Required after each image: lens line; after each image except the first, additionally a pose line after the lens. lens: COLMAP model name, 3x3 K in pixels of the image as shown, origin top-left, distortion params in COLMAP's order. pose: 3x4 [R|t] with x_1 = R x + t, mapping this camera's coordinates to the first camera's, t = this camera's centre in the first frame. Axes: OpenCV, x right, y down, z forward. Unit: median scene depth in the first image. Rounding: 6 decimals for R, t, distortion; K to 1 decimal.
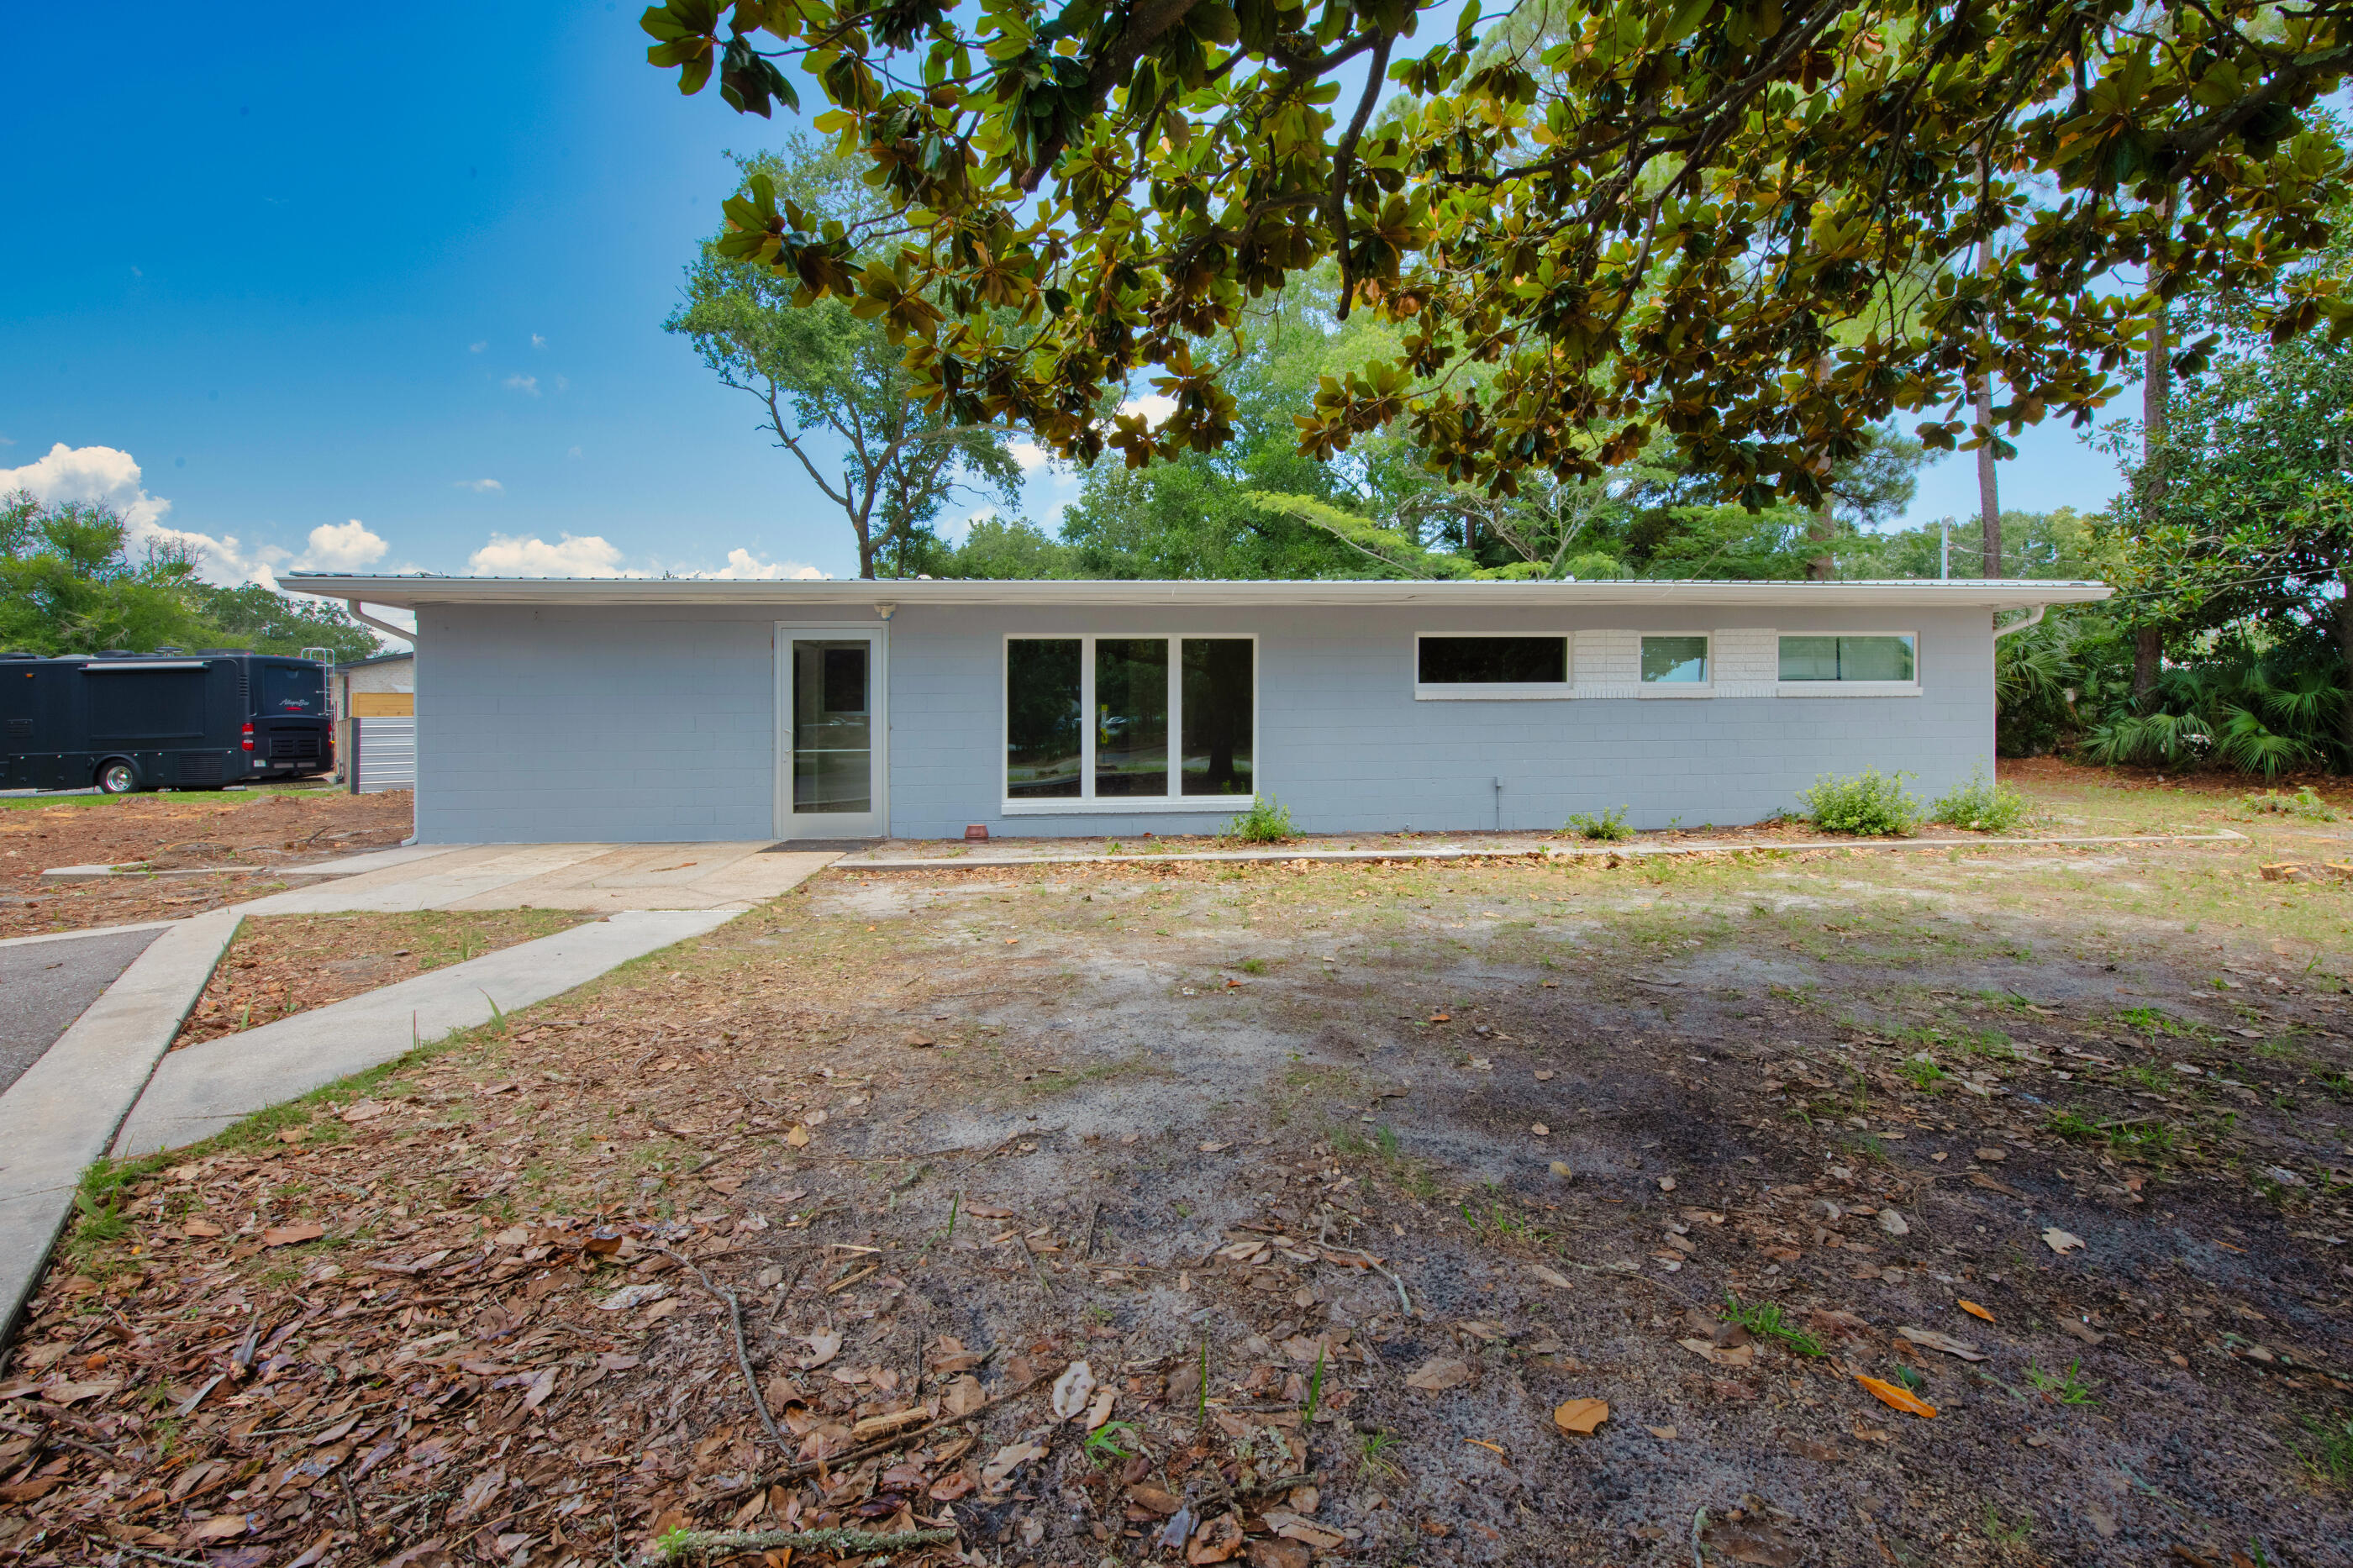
lens RADIAL K [[970.9, 0, 1161.0], [0, 970.9, 764.4], [0, 0, 1]] dist [0.004704, -0.004016]
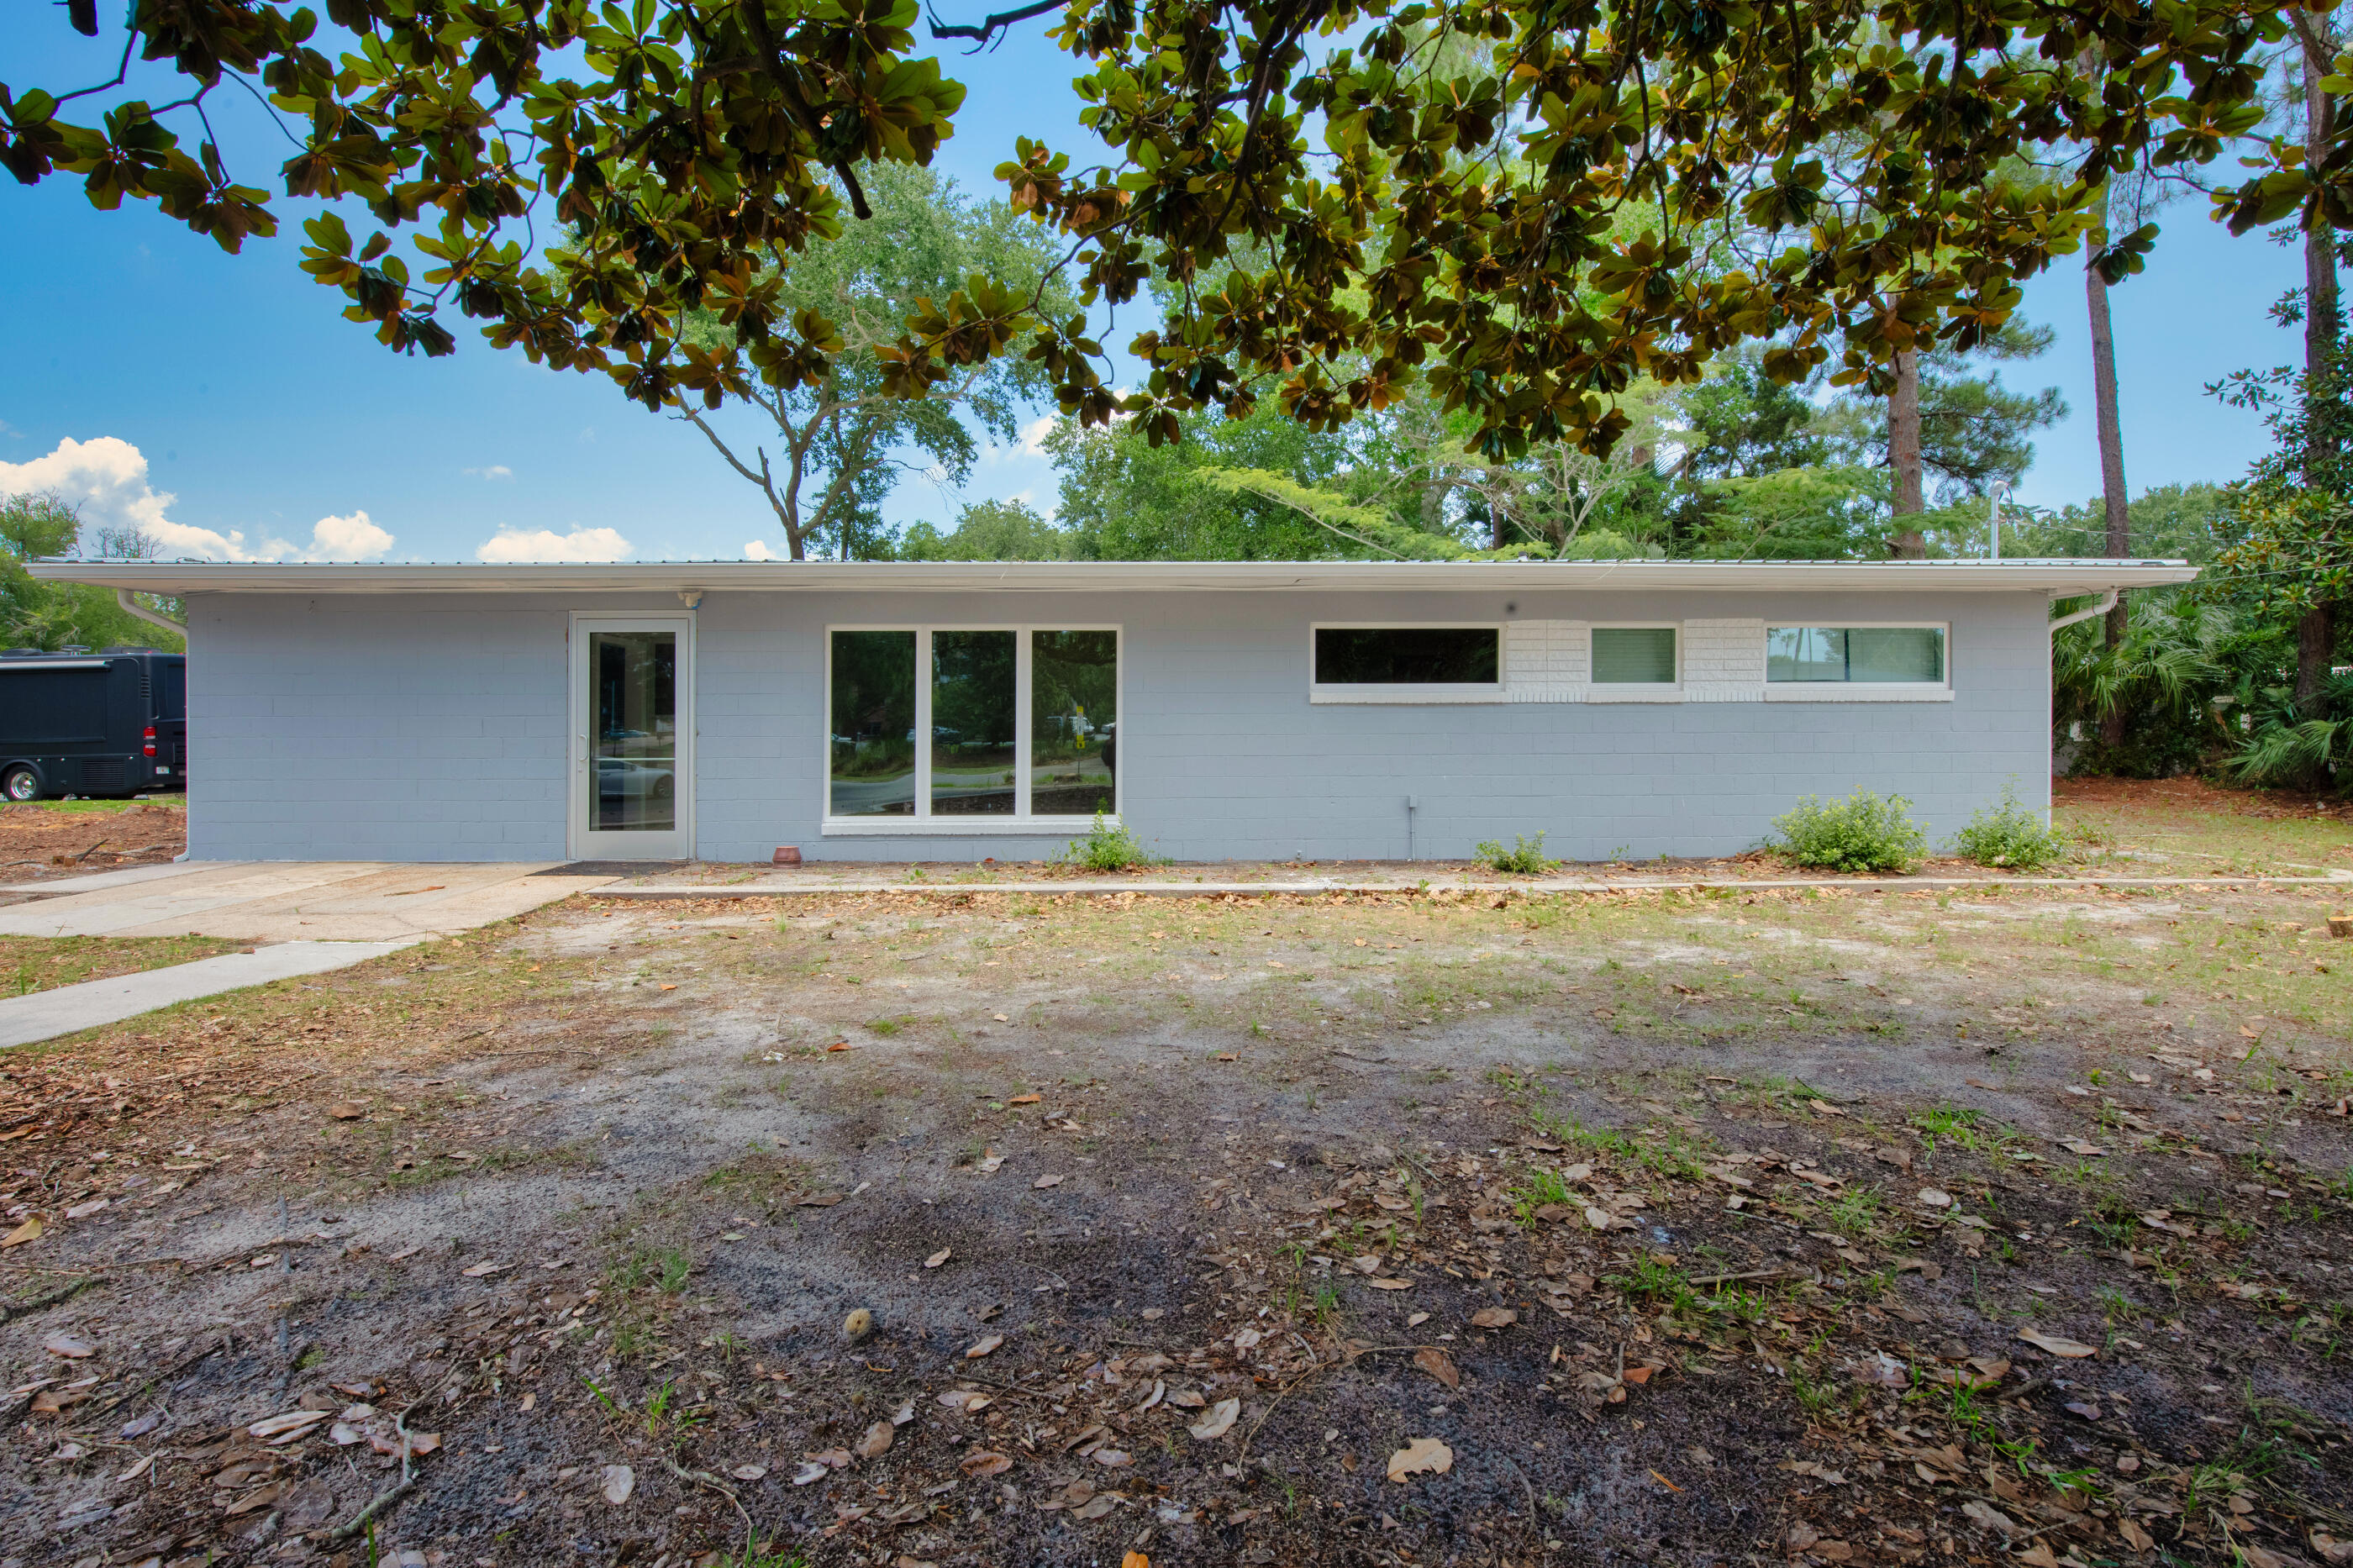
lens RADIAL K [[1096.1, 0, 1164.0], [0, 1096.1, 769.5], [0, 0, 1]] dist [-0.004100, -0.000477]
pose [[0.998092, 0.006951, -0.061348, 0.200605], [-0.007515, 0.999932, -0.008968, 0.000004], [0.061281, 0.009412, 0.998076, 0.050074]]
